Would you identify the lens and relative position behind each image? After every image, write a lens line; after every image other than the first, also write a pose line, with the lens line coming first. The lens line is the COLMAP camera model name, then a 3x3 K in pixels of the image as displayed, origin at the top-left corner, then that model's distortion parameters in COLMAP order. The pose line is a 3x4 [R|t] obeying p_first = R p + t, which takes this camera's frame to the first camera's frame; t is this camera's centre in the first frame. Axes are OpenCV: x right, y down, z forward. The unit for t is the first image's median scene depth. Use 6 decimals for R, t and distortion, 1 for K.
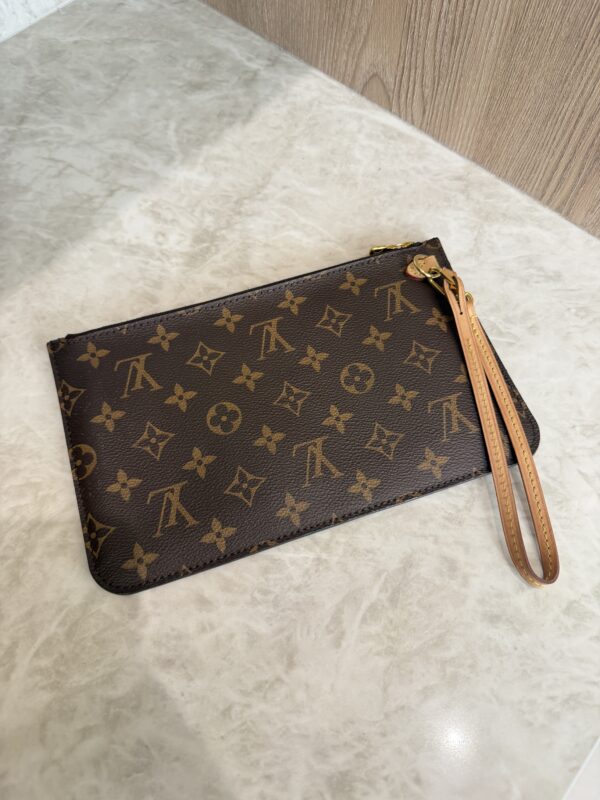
lens RADIAL K [[584.3, 0, 300.9], [0, 584.3, 399.8], [0, 0, 1]] dist [0.015430, -0.065083]
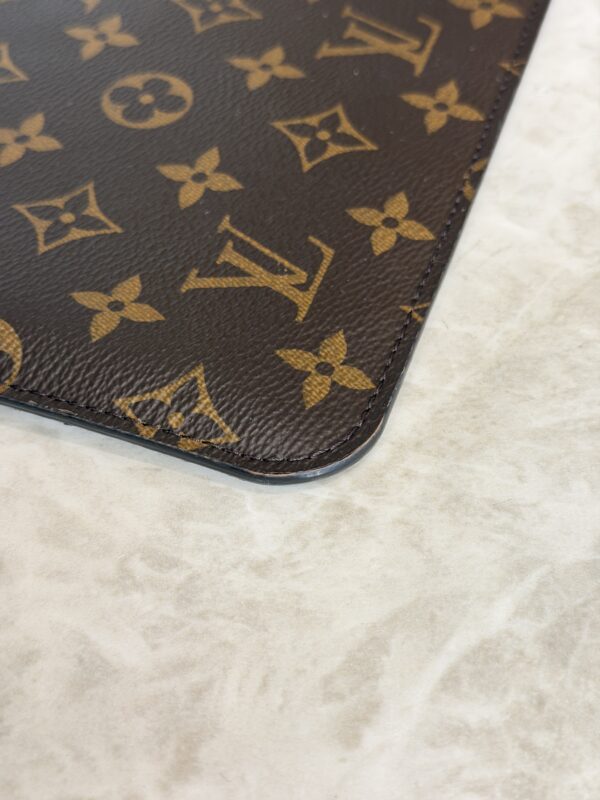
lens RADIAL K [[1189.7, 0, 298.1], [0, 1189.7, 400.8], [0, 0, 1]] dist [0.116720, -0.003260]
pose [[0.975101, 0.114784, -0.189744, 0.128773], [-0.159854, 0.956852, -0.242652, 0.389452], [0.153705, 0.266942, 0.951376, 0.345024]]
